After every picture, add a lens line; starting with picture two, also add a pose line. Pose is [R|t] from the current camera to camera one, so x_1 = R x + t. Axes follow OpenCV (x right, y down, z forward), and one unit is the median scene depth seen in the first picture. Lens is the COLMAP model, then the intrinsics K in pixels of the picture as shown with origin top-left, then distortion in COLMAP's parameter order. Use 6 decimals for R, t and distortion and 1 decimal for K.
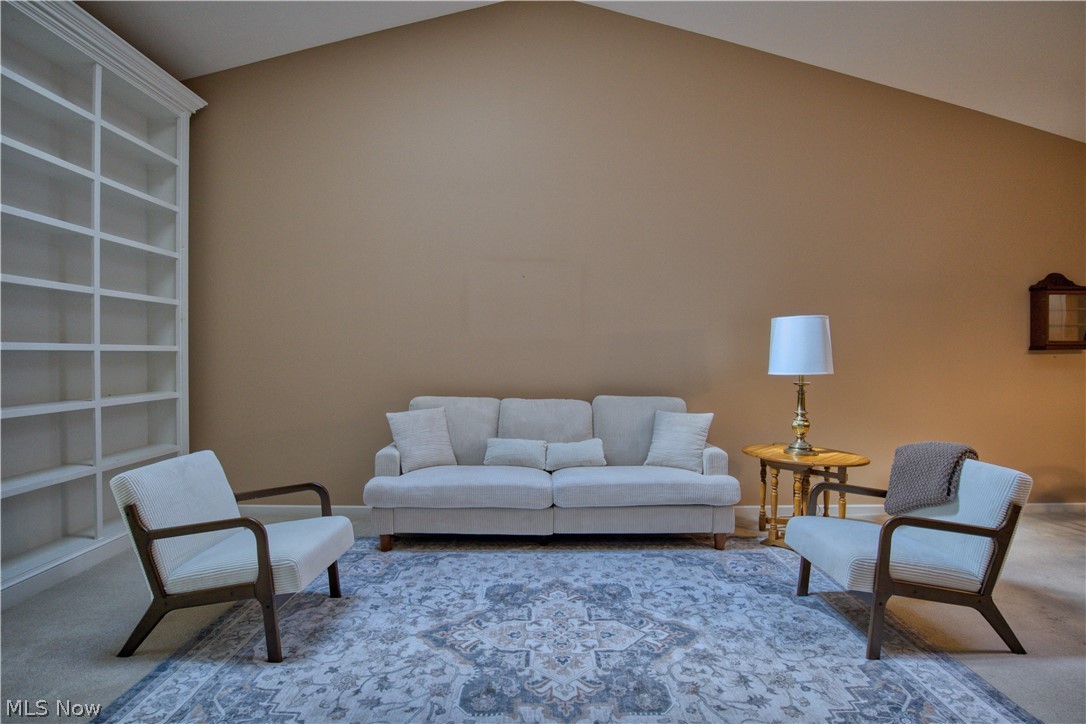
lens RADIAL K [[543.7, 0, 546.2], [0, 543.7, 361.2], [0, 0, 1]] dist [-0.049522, 0.015337]
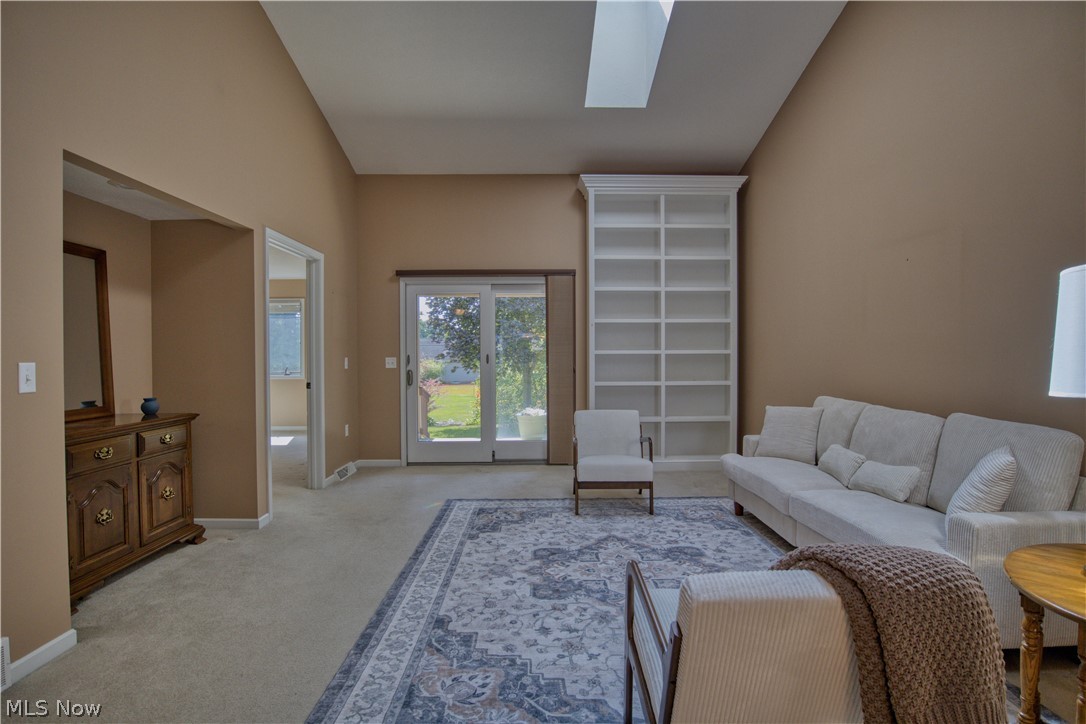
lens RADIAL K [[543.7, 0, 546.2], [0, 543.7, 361.2], [0, 0, 1]] dist [-0.049522, 0.015337]
pose [[0.006308, 0.007024, -0.999955, 1.249311], [-0.009446, 0.999931, 0.006964, -0.006039], [0.999935, 0.009401, 0.006374, 0.743330]]
